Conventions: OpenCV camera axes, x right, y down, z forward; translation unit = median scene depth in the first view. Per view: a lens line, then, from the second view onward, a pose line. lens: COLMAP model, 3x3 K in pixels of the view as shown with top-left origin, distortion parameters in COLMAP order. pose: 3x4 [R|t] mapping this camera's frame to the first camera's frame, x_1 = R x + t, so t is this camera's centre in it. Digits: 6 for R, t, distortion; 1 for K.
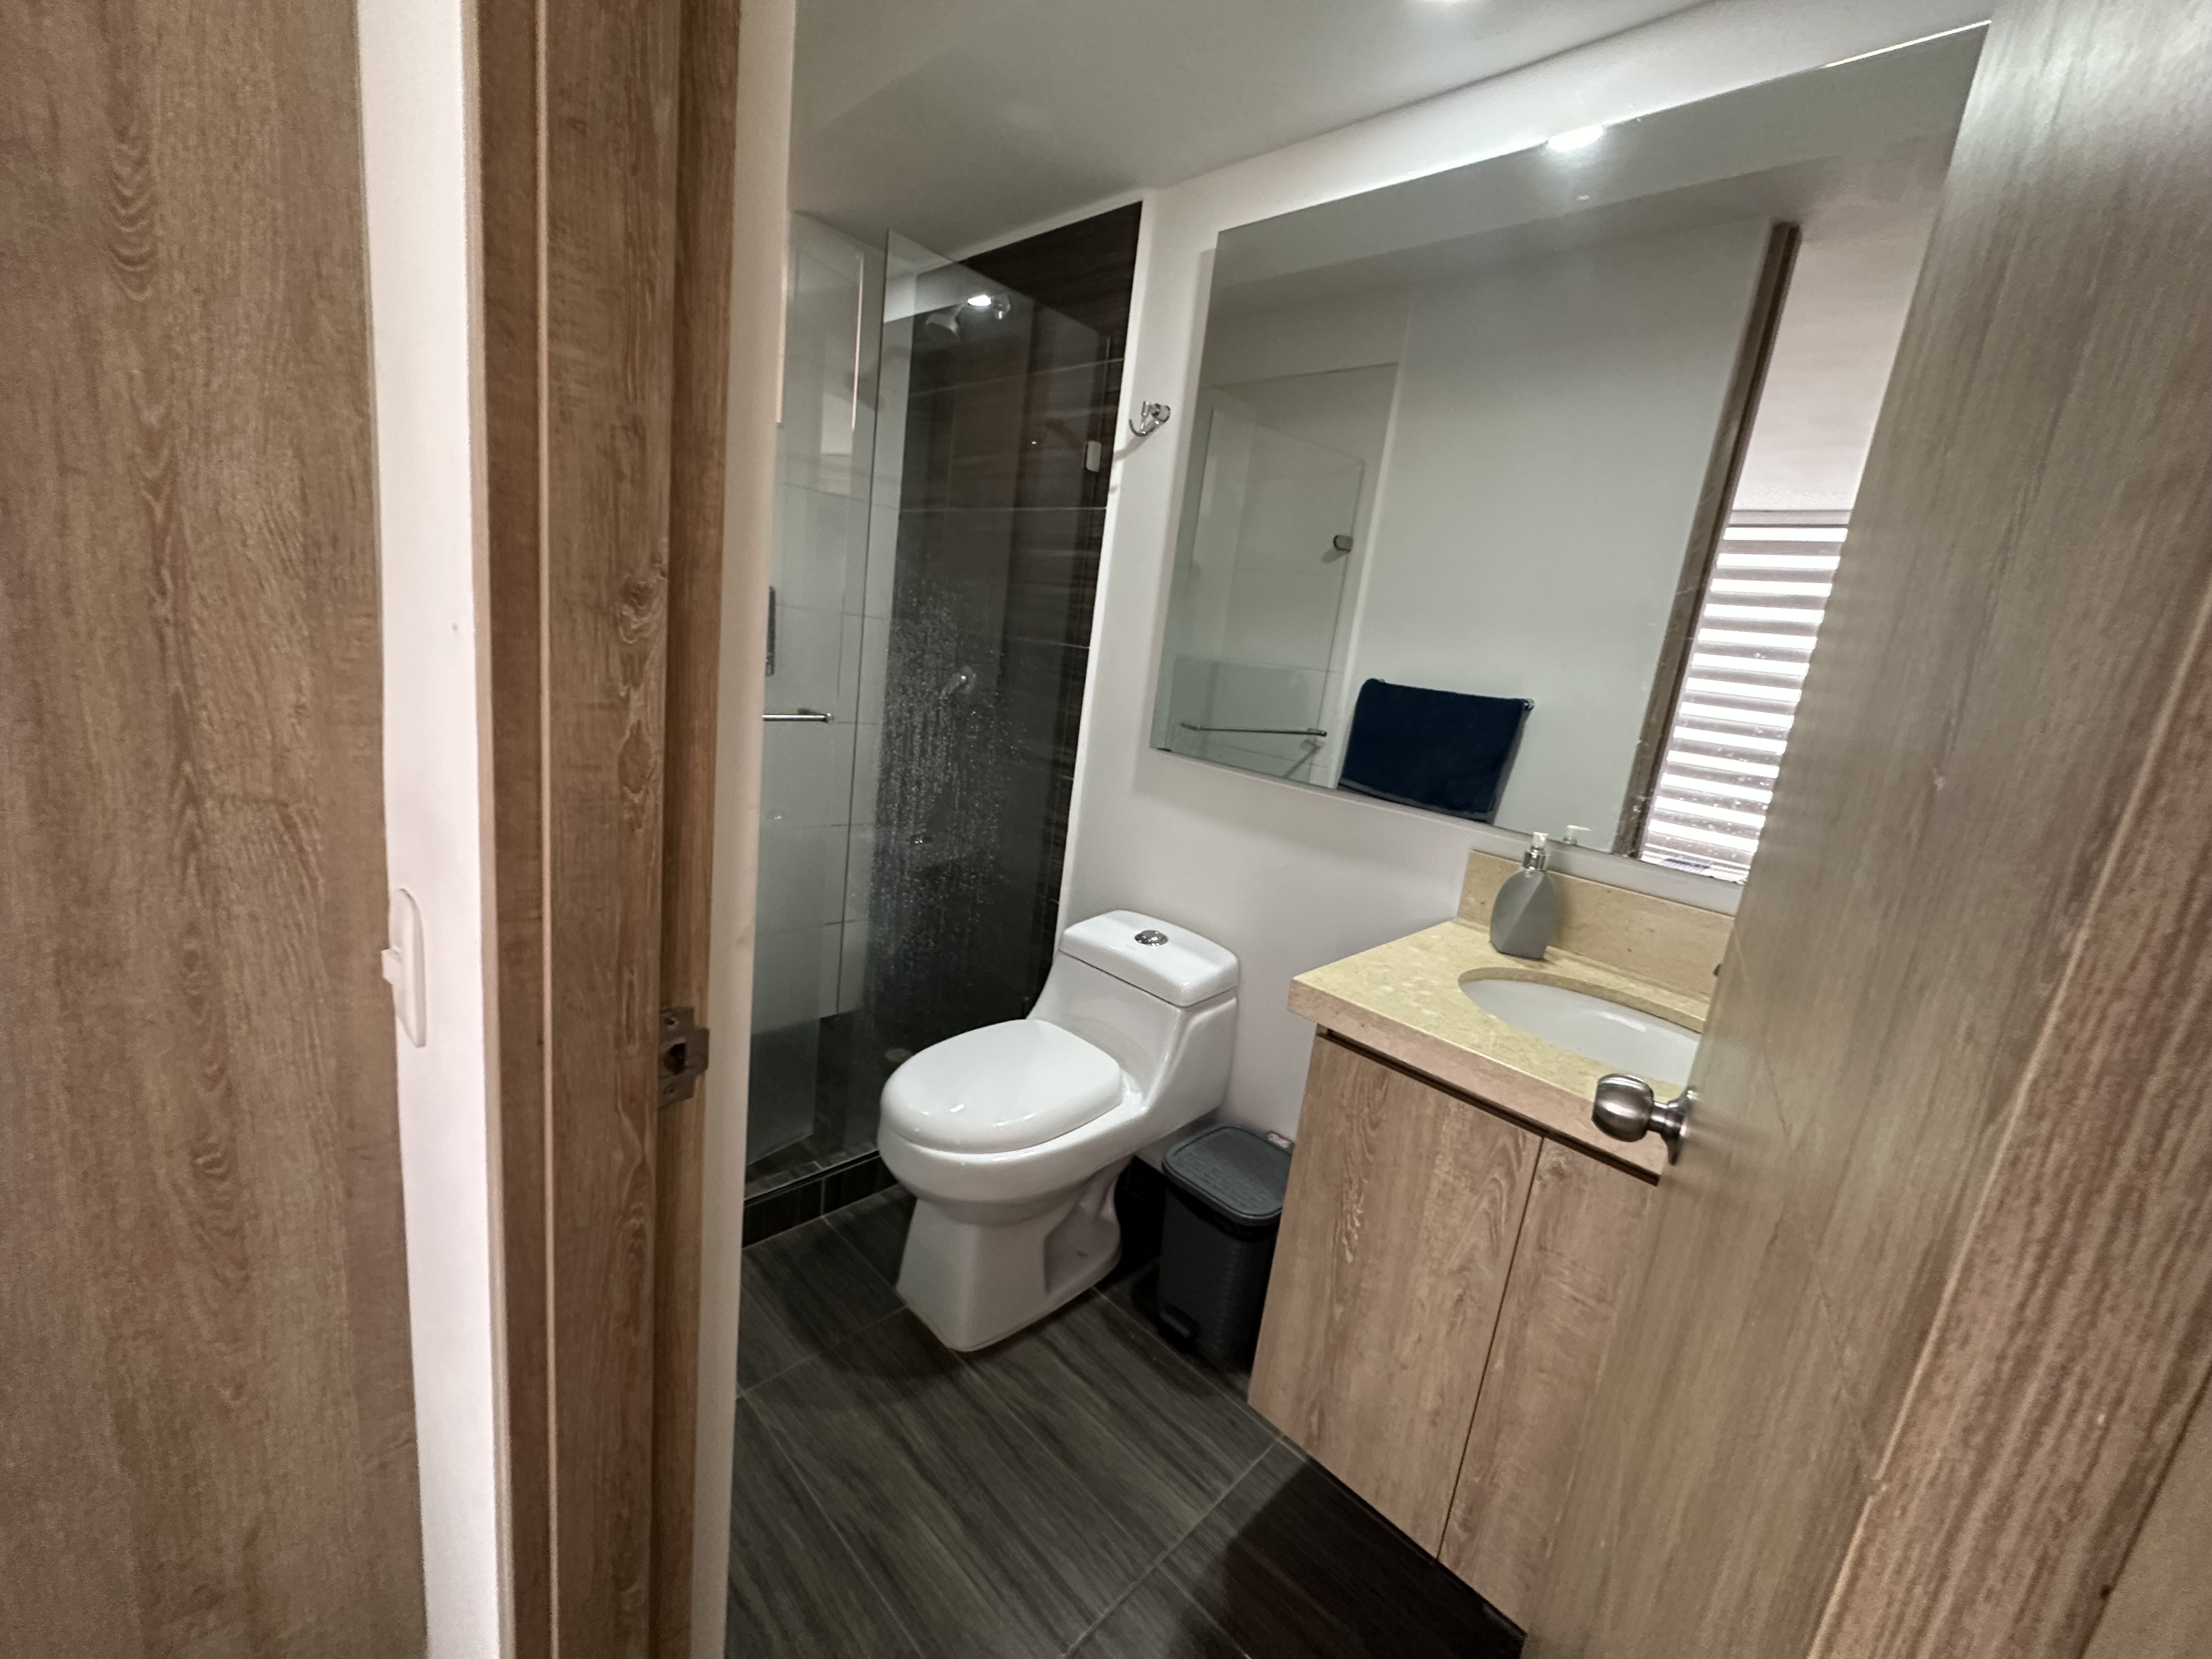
lens RADIAL K [[879.7, 0, 1105.8], [0, 879.7, 825.6], [0, 0, 1]] dist [-0.005507, 0.001374]
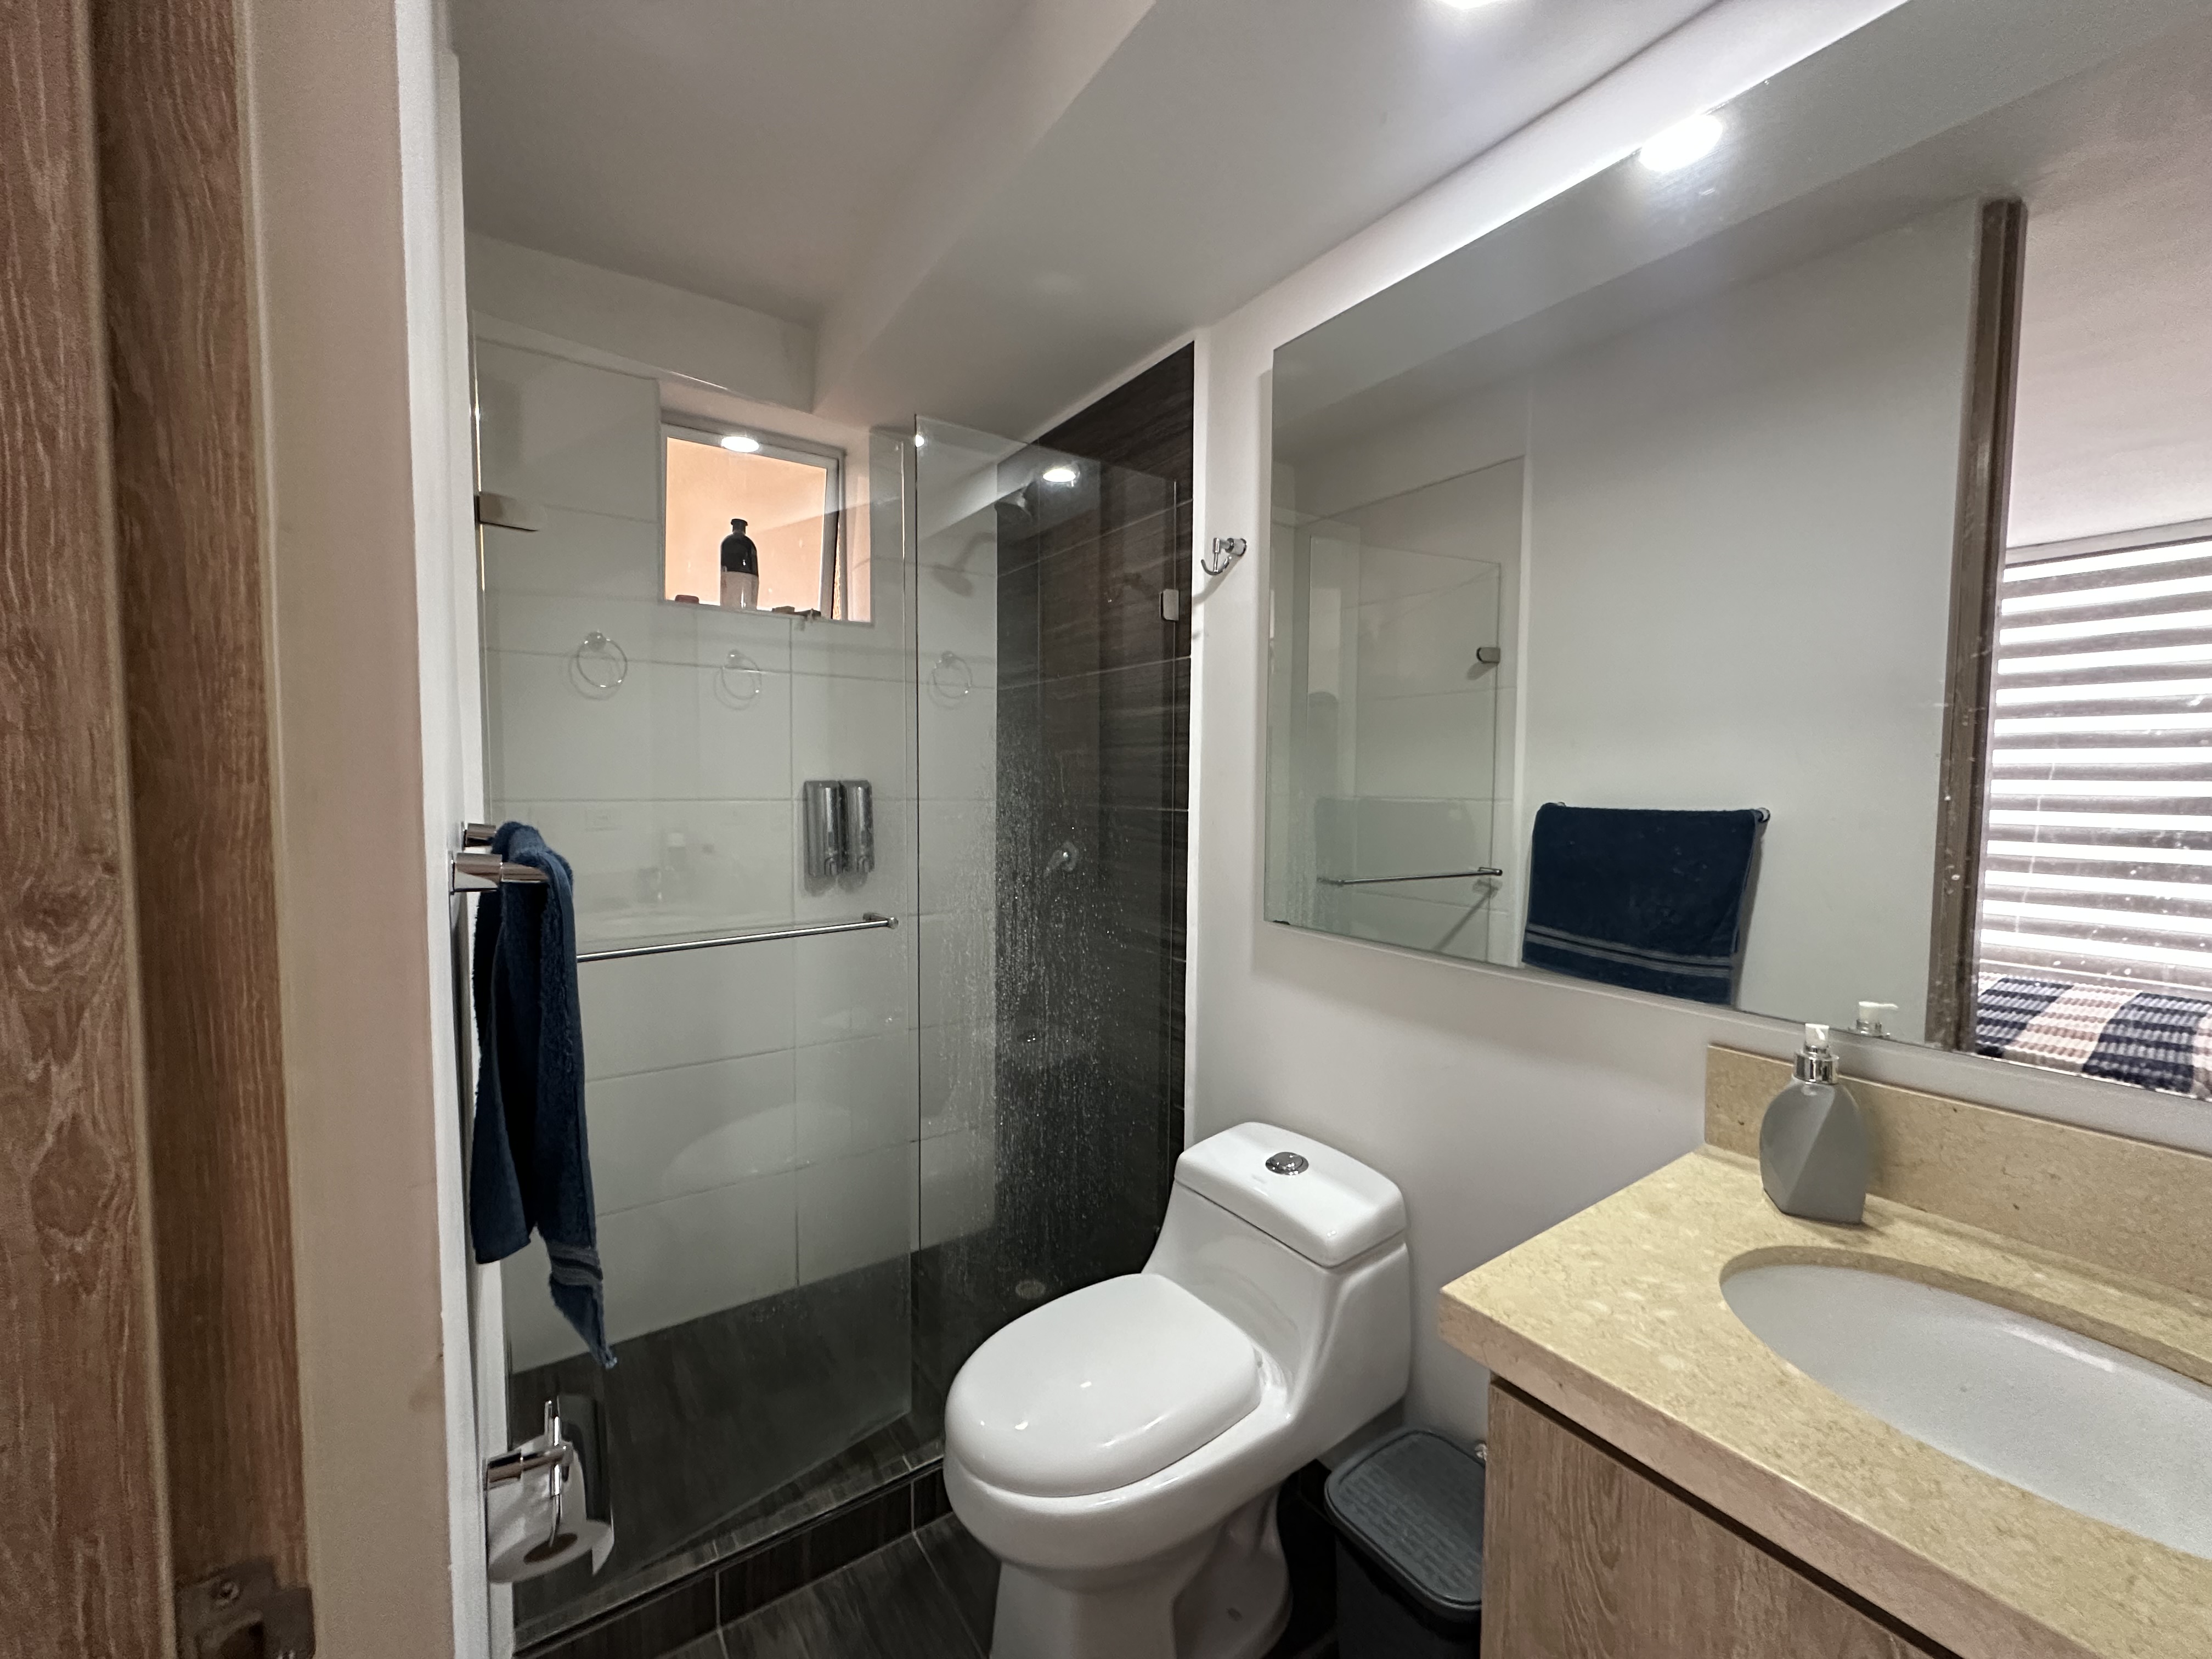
lens RADIAL K [[879.7, 0, 1105.8], [0, 879.7, 825.6], [0, 0, 1]] dist [-0.005507, 0.001374]
pose [[0.974490, -0.105577, -0.198047, 0.081369], [0.071010, 0.982151, -0.174175, -0.044449], [0.212901, 0.155668, 0.964593, 0.152755]]
